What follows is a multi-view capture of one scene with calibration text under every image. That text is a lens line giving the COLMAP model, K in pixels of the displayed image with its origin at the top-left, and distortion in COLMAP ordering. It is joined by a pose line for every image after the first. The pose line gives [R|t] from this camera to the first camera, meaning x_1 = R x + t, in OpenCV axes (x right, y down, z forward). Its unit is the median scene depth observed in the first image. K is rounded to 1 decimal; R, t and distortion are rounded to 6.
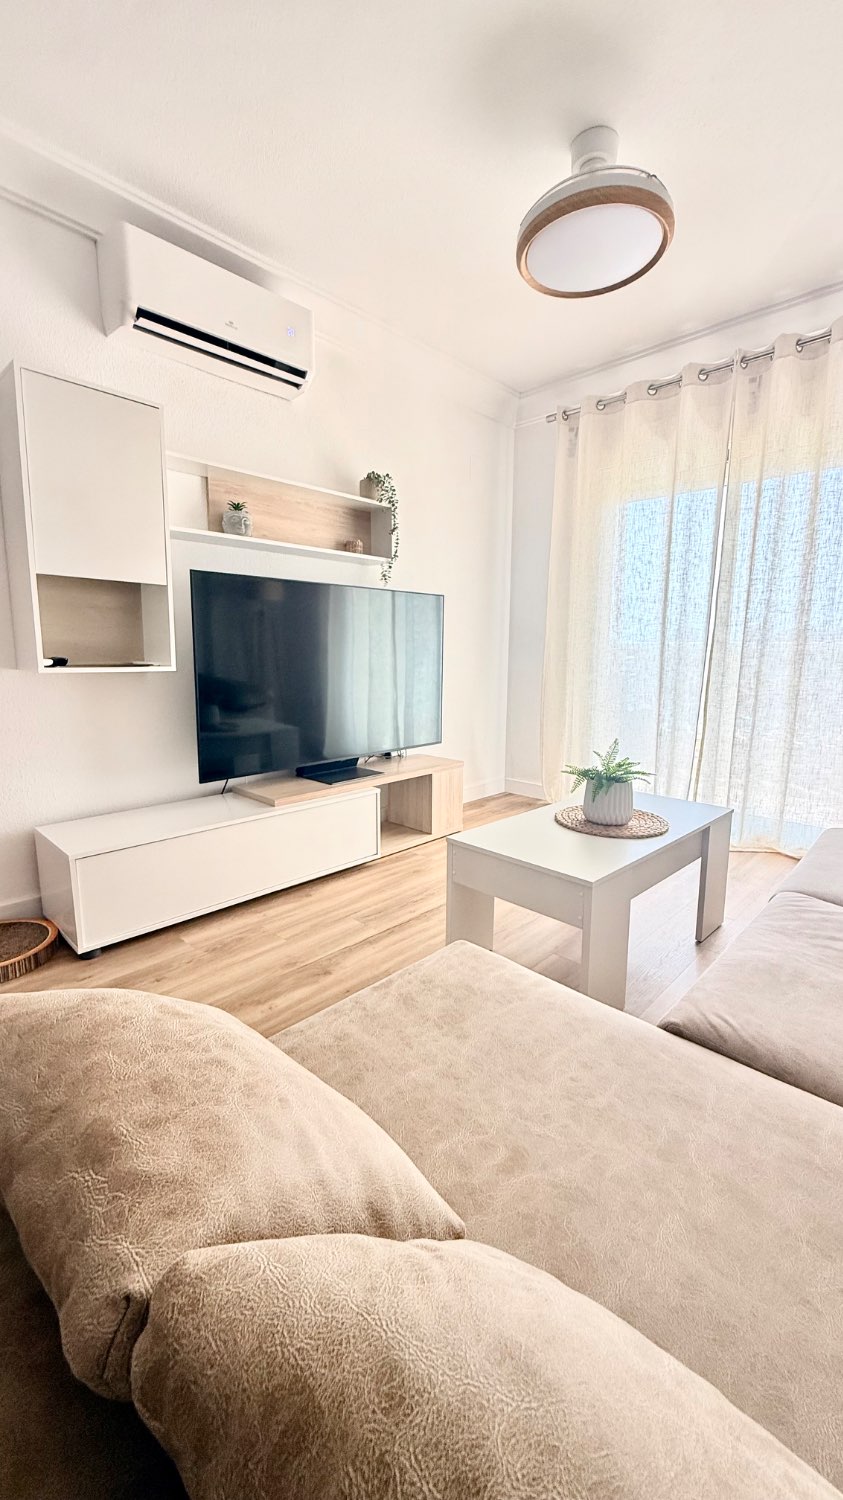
lens RADIAL K [[600.3, 0, 423.1], [0, 600.3, 743.2], [0, 0, 1]] dist [0.000132, 0.000340]
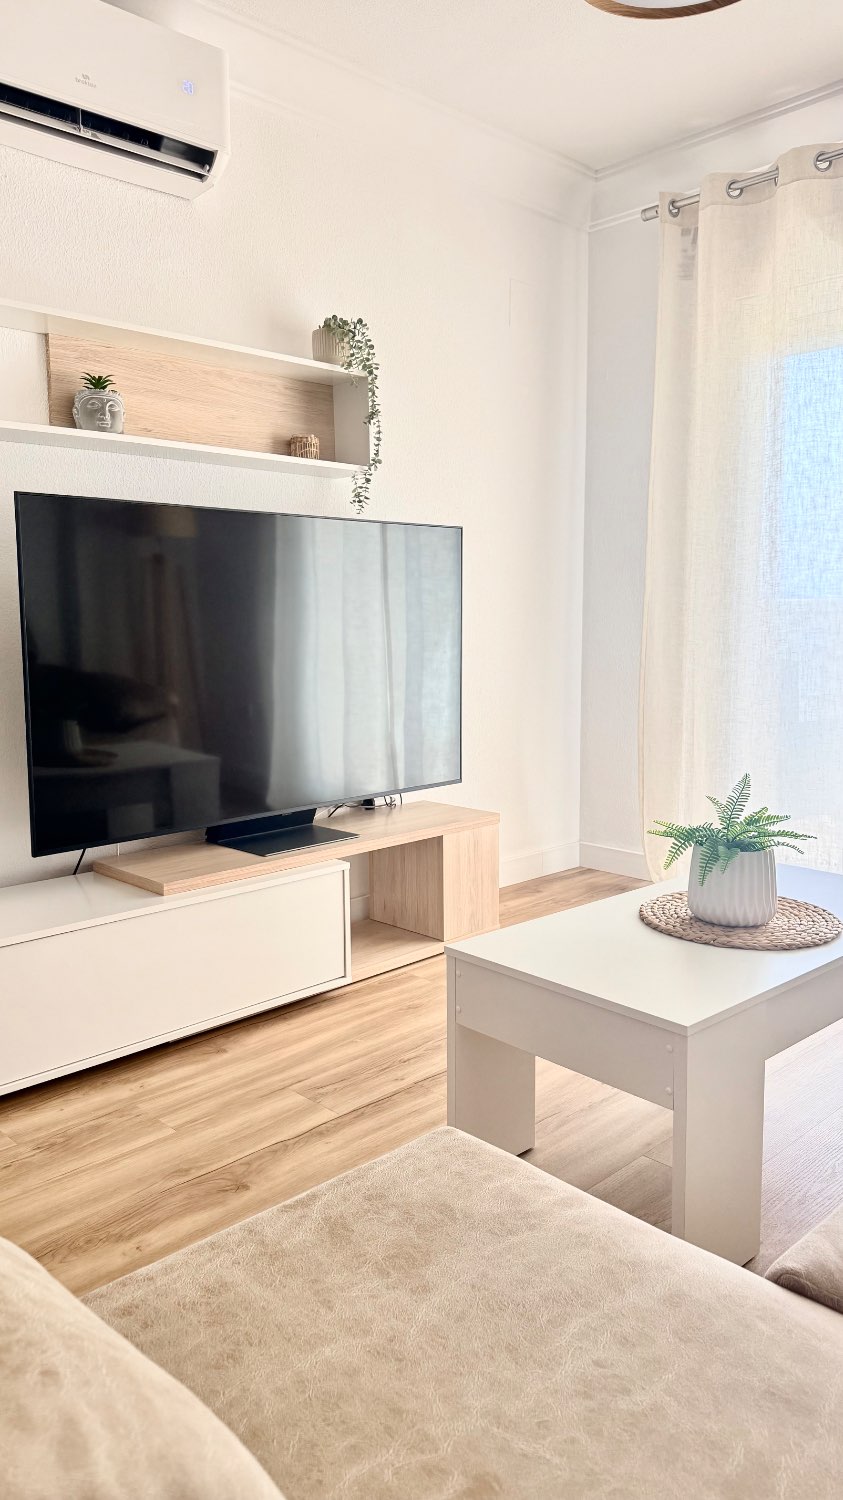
lens RADIAL K [[1059.9, 0, 419.8], [0, 1059.9, 747.3], [0, 0, 1]] dist [0.093464, -0.154415]
pose [[0.999219, -0.009374, -0.038375, 0.037642], [0.008186, 0.999486, -0.030996, -0.002885], [0.038646, 0.030657, 0.998783, -0.021693]]
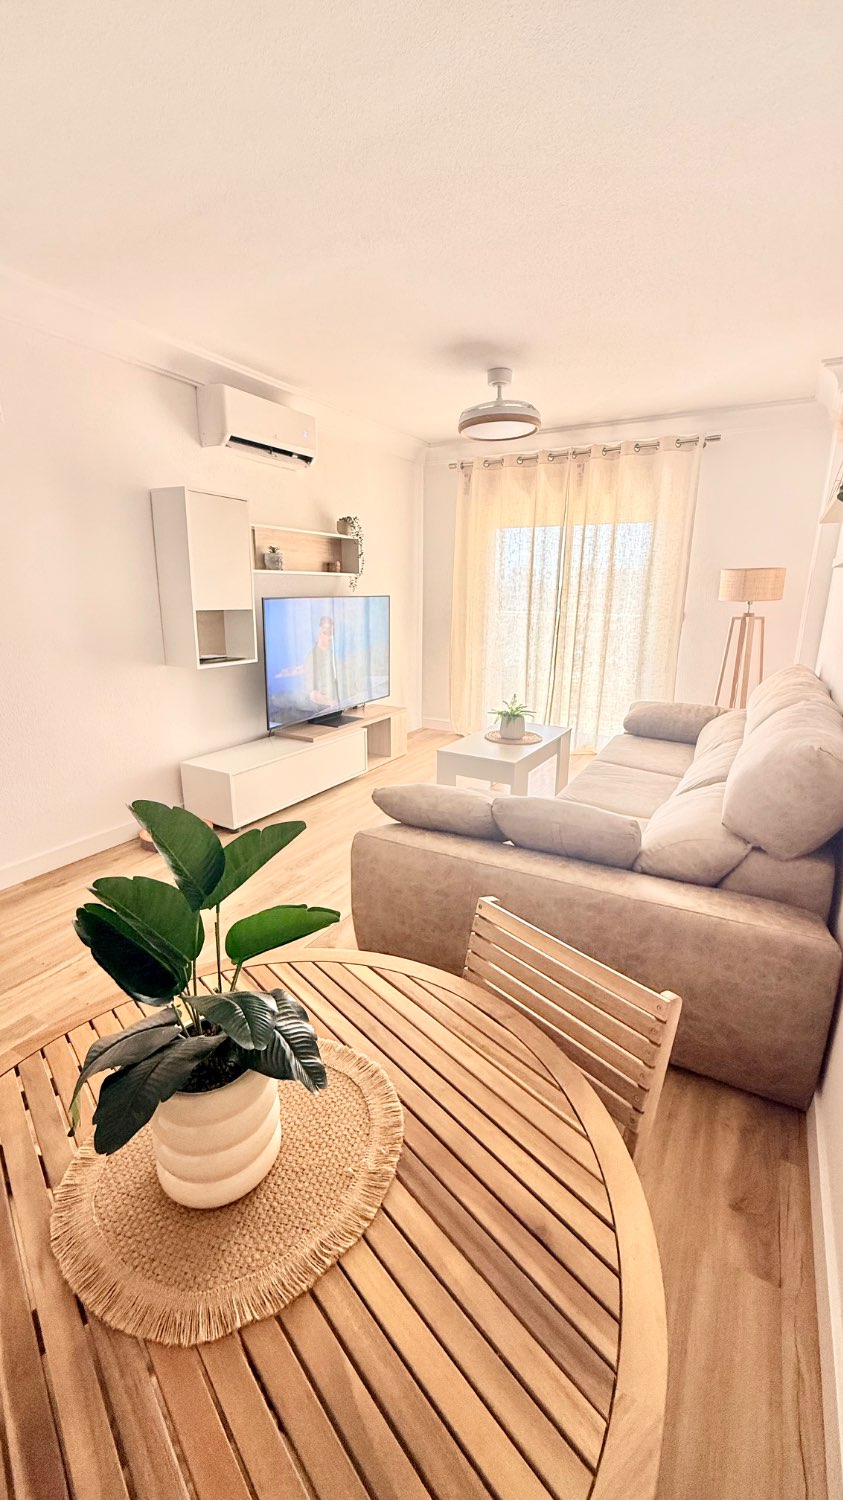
lens RADIAL K [[601.0, 0, 423.1], [0, 601.0, 745.7], [0, 0, 1]] dist [0.001032, 0.000024]
pose [[0.969937, -0.060457, 0.235725, -0.308306], [0.035795, 0.993557, 0.107533, -0.044868], [-0.240708, -0.095863, 0.965852, -0.575620]]
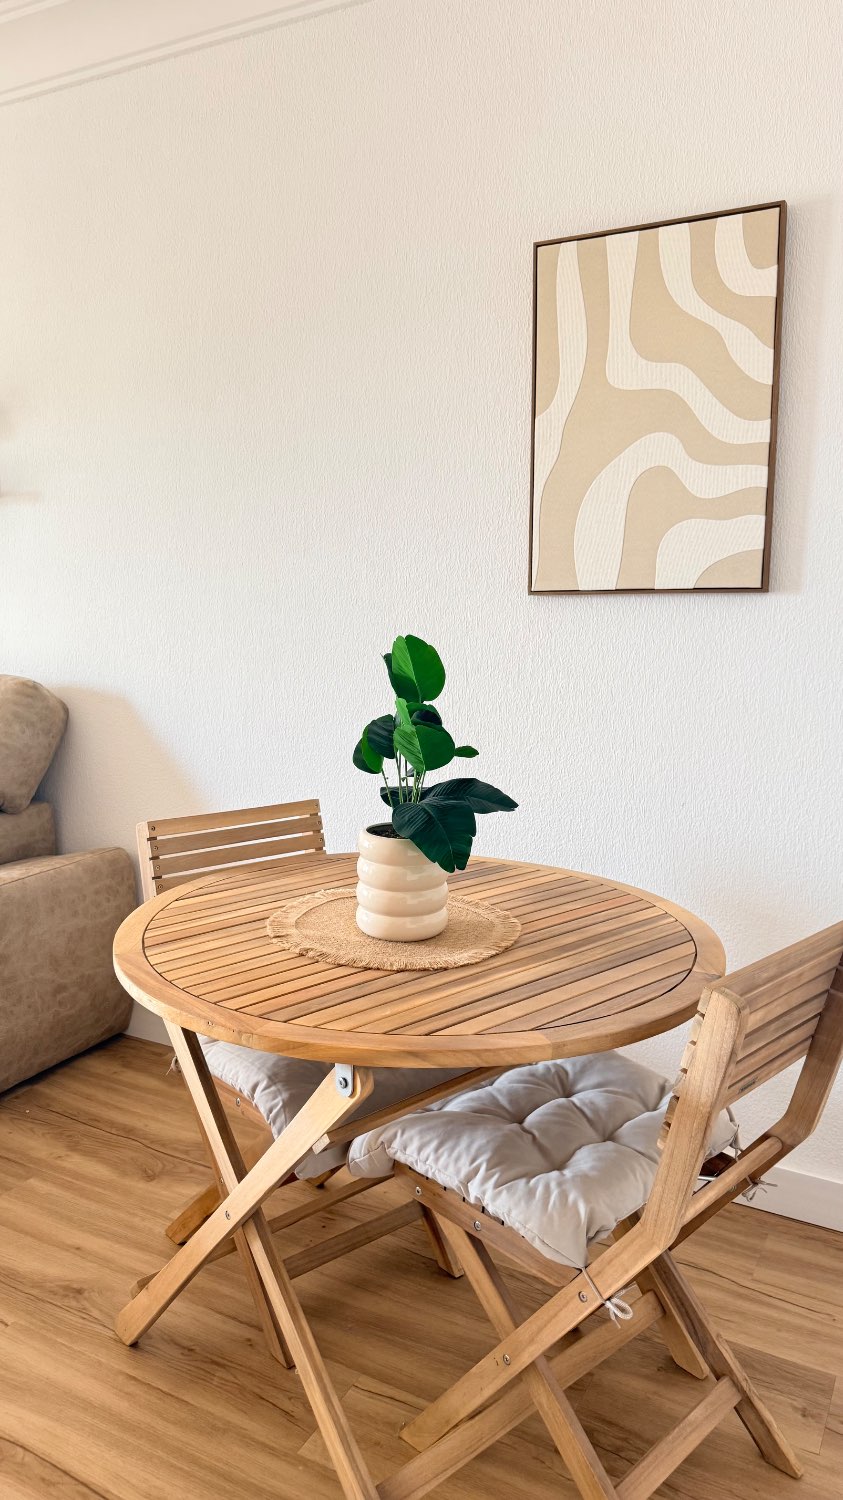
lens RADIAL K [[1059.9, 0, 419.8], [0, 1059.9, 747.3], [0, 0, 1]] dist [0.093464, -0.154415]
pose [[-0.259325, -0.150058, 0.954061, -0.890503], [0.142263, 0.971145, 0.191414, -0.049581], [-0.955255, 0.185366, -0.230494, -0.212731]]
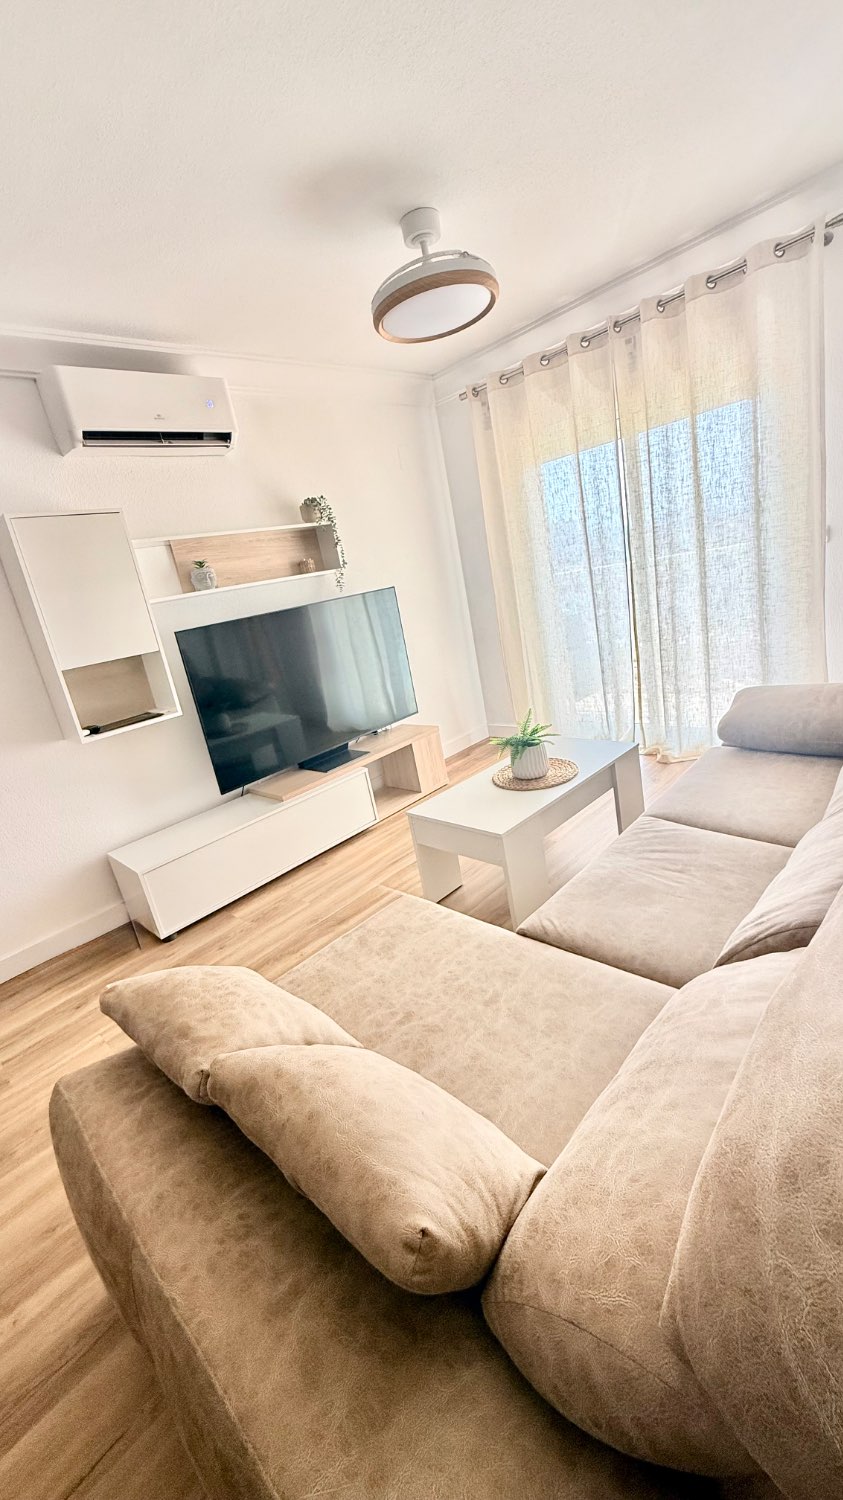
lens RADIAL K [[600.5, 0, 422.1], [0, 600.5, 744.5], [0, 0, 1]] dist [0.000545, 0.000078]
pose [[0.981662, -0.180748, -0.060583, 0.122417], [0.186756, 0.975603, 0.115421, -0.091563], [0.038243, -0.124618, 0.991468, -0.198426]]
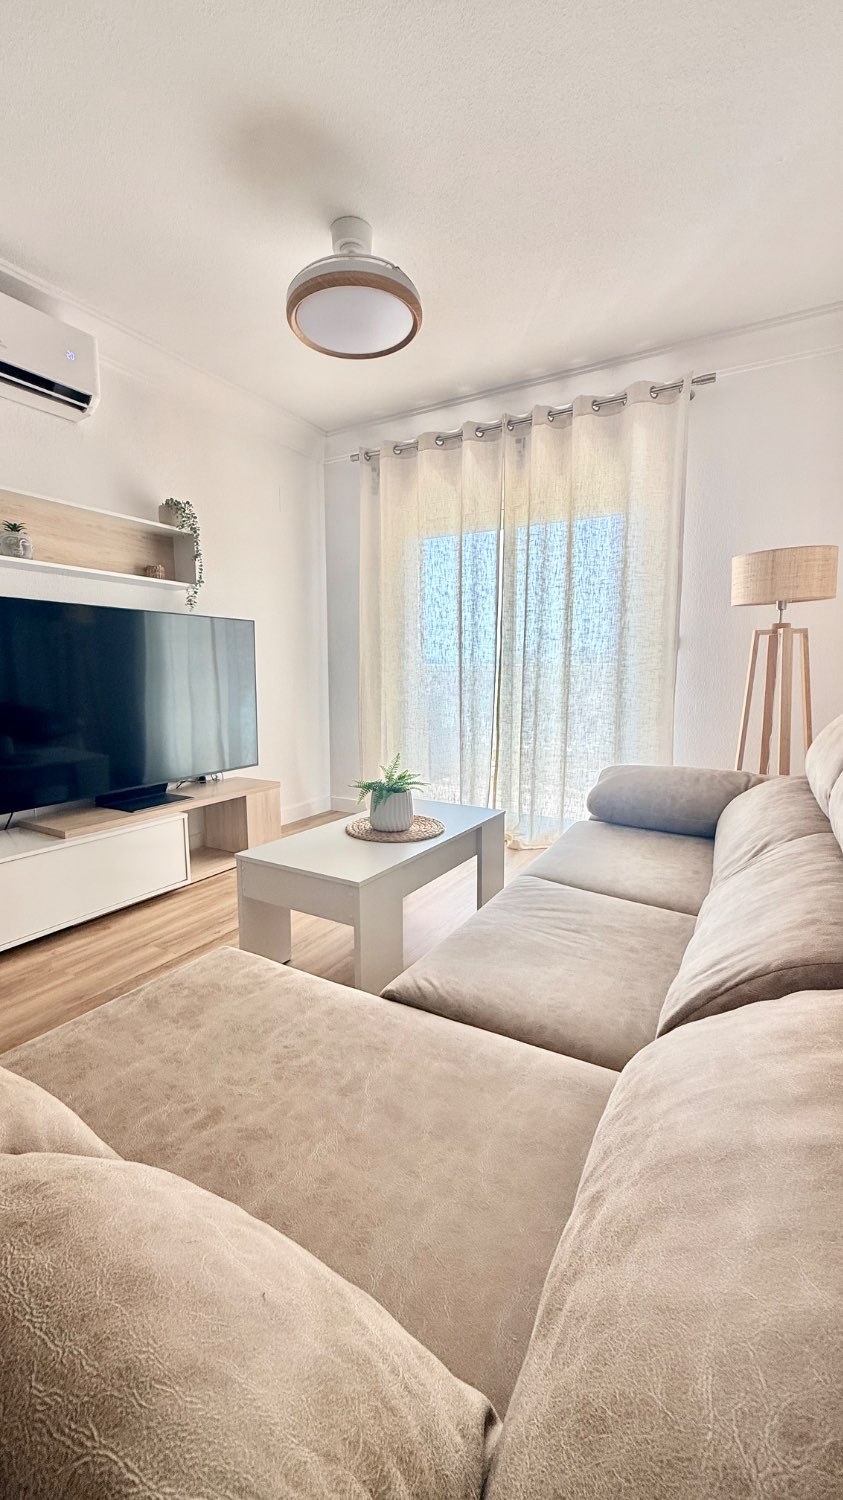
lens RADIAL K [[600.3, 0, 423.1], [0, 600.3, 743.2], [0, 0, 1]] dist [0.000132, 0.000340]
pose [[0.970919, -0.035535, 0.236755, 0.078453], [0.043719, 0.998611, -0.029408, 0.006159], [-0.235381, 0.038904, 0.971124, -0.065756]]
